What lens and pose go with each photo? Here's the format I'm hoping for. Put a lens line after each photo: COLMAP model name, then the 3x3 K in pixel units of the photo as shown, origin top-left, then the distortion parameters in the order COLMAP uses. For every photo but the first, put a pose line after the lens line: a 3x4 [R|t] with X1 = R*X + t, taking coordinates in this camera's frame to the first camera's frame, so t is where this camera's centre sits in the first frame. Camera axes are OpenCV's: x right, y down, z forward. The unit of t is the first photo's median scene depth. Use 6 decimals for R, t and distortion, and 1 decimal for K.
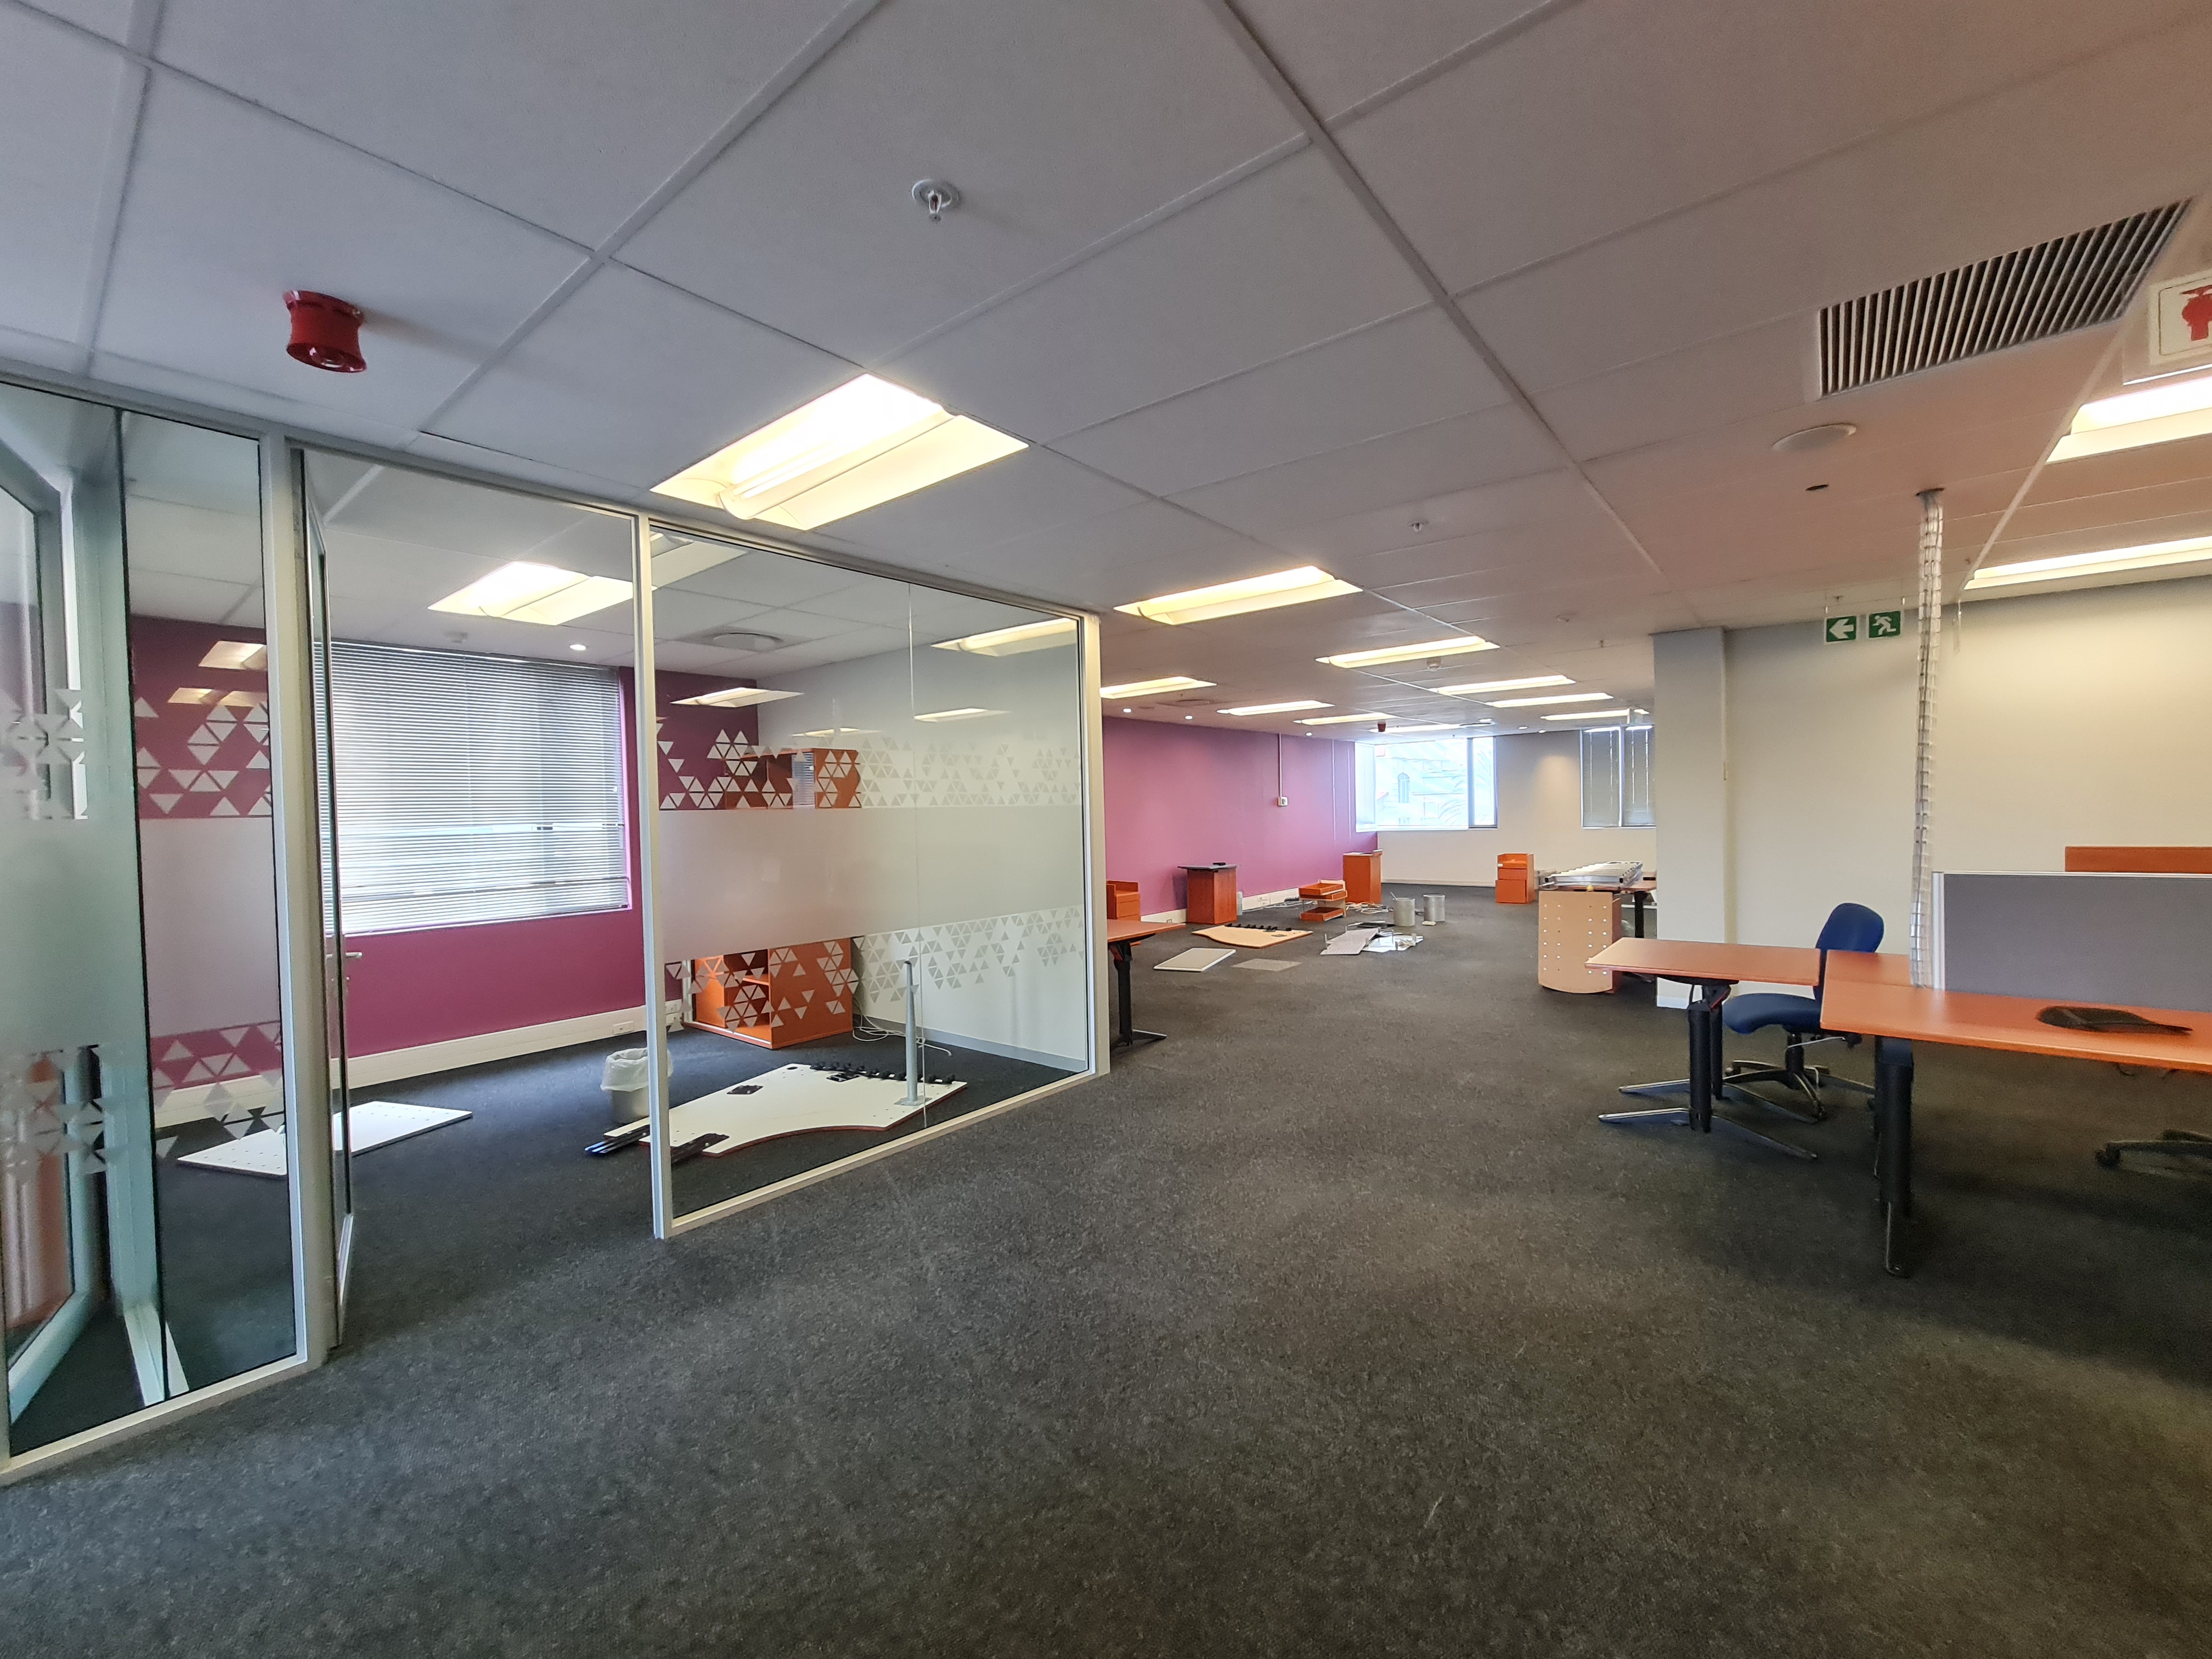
lens RADIAL K [[894.7, 0, 1126.0], [0, 894.7, 831.1], [0, 0, 1]] dist [0.004039, -0.003744]
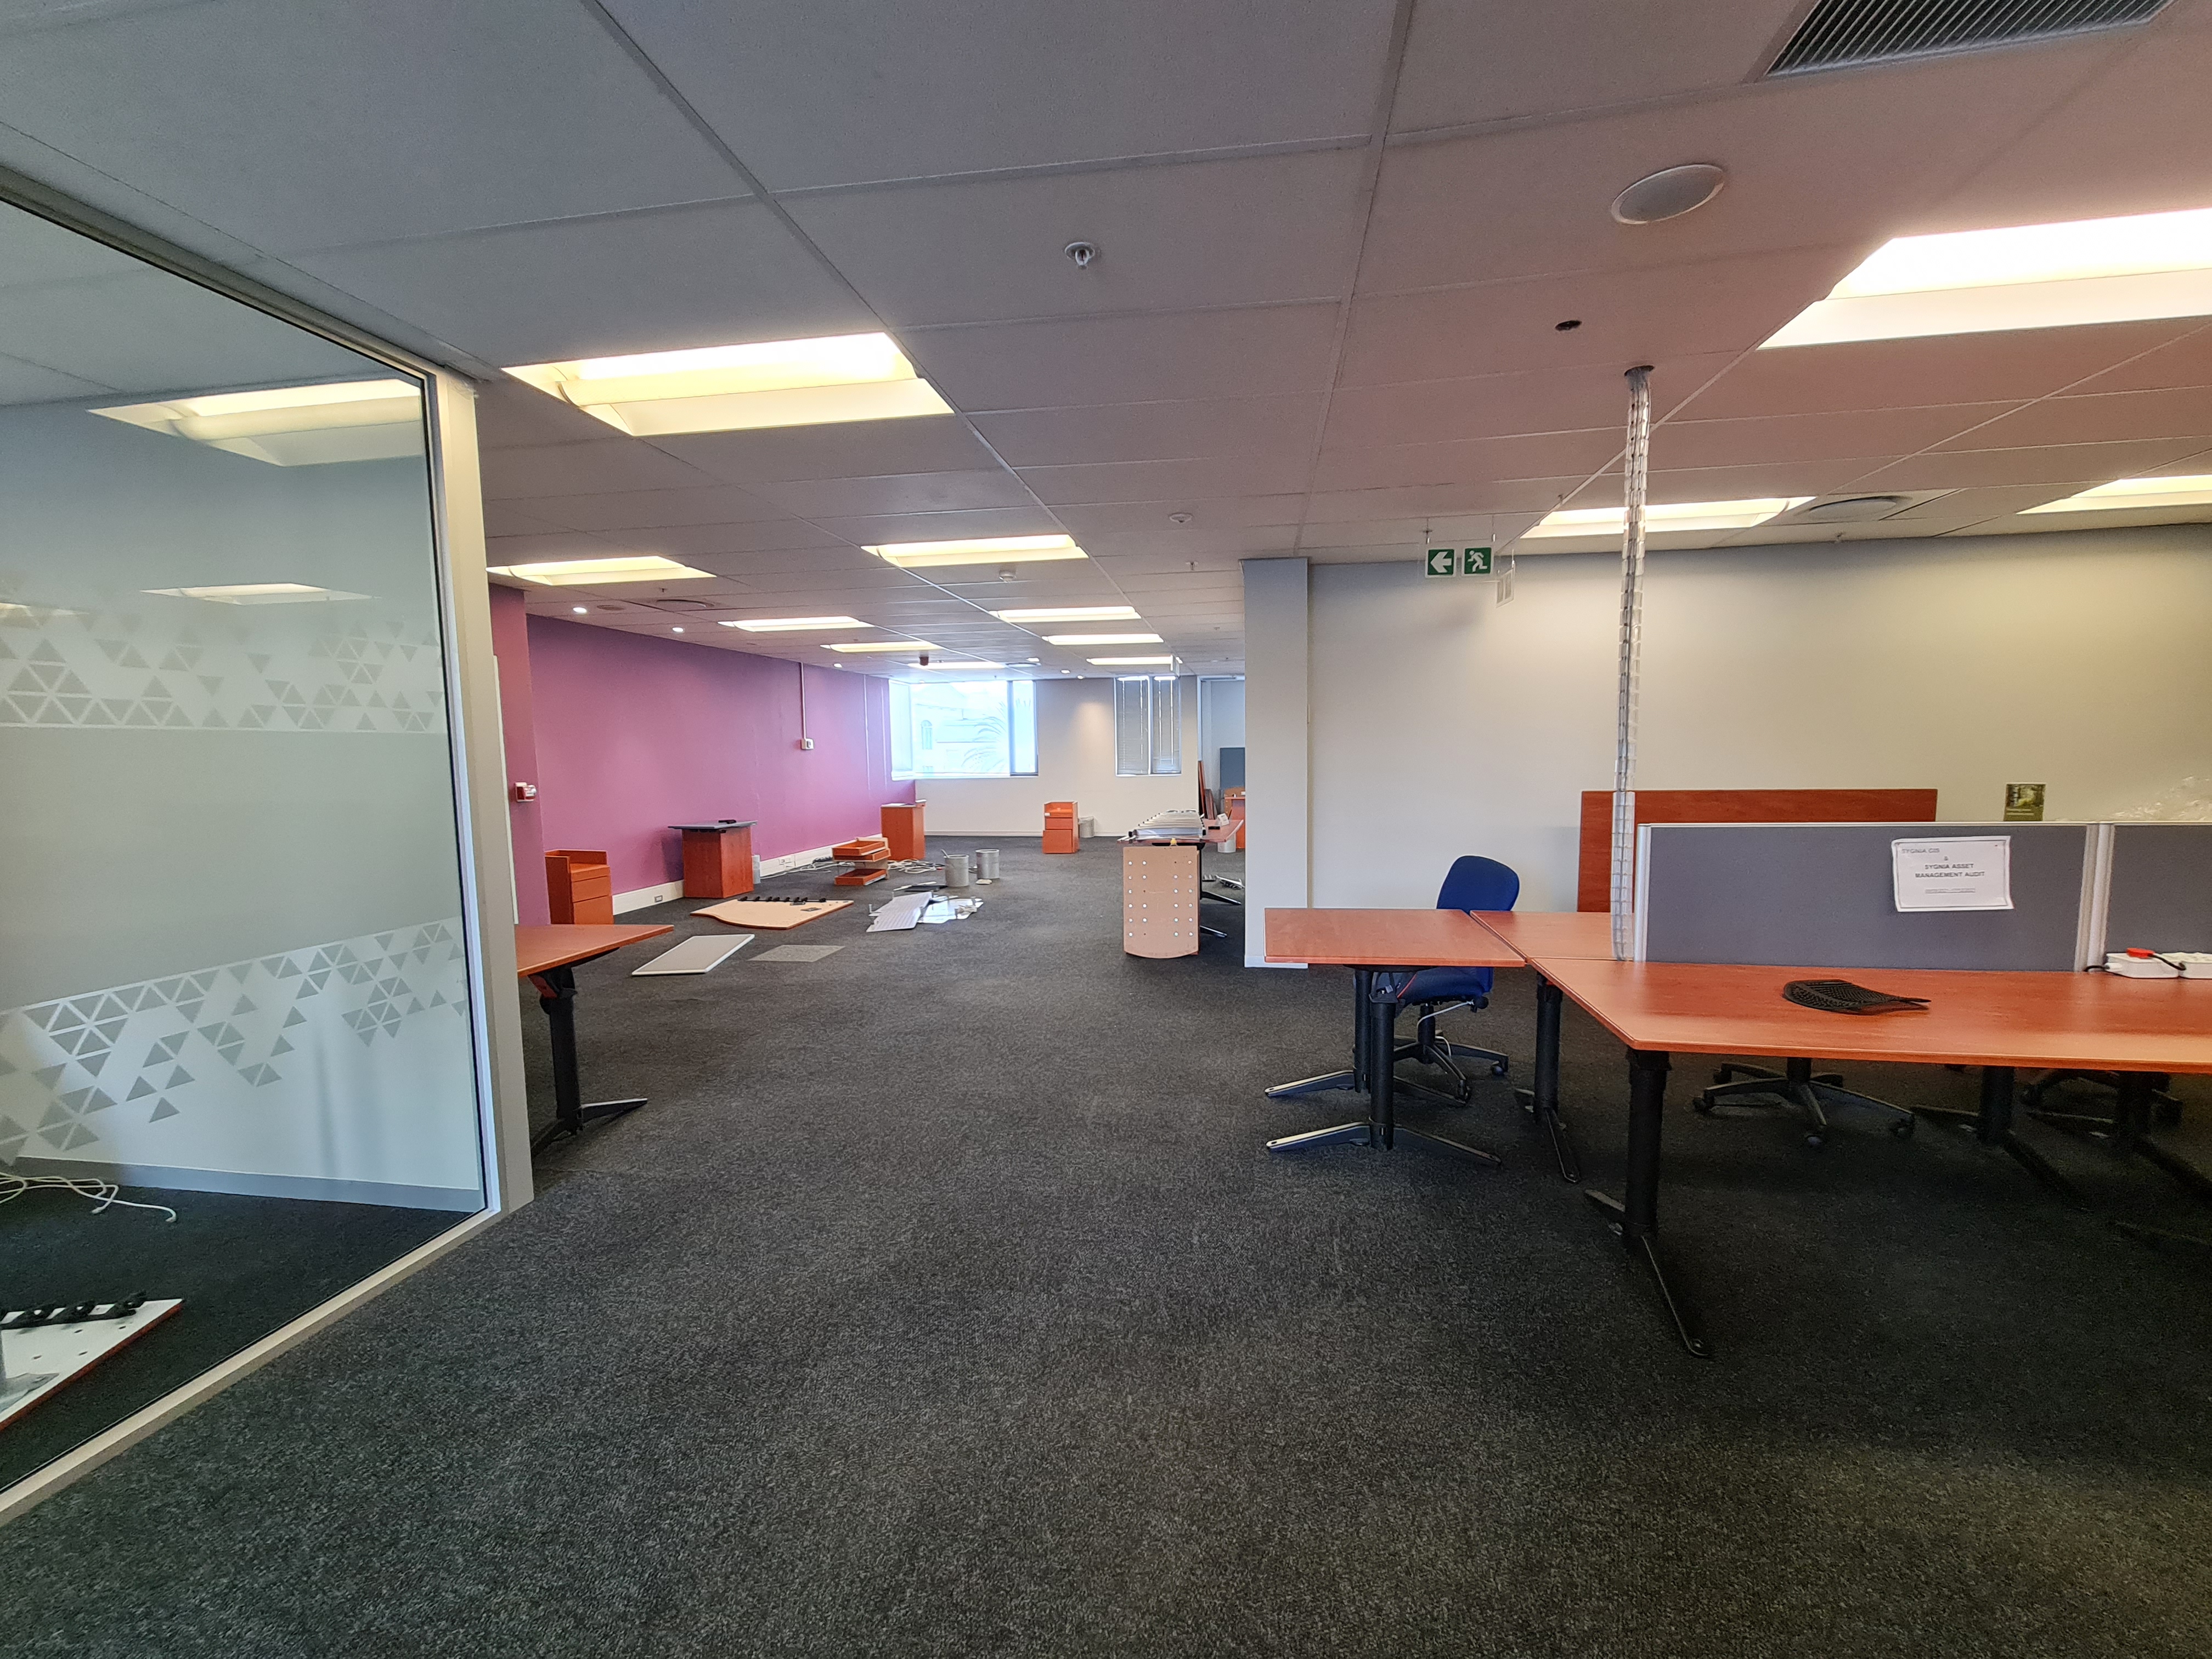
lens RADIAL K [[894.7, 0, 1126.0], [0, 894.7, 831.1], [0, 0, 1]] dist [0.004039, -0.003744]
pose [[0.866260, -0.032889, 0.498510, 0.028532], [0.003700, 0.998226, 0.059429, -0.000883], [-0.499580, -0.049636, 0.864844, 0.274522]]
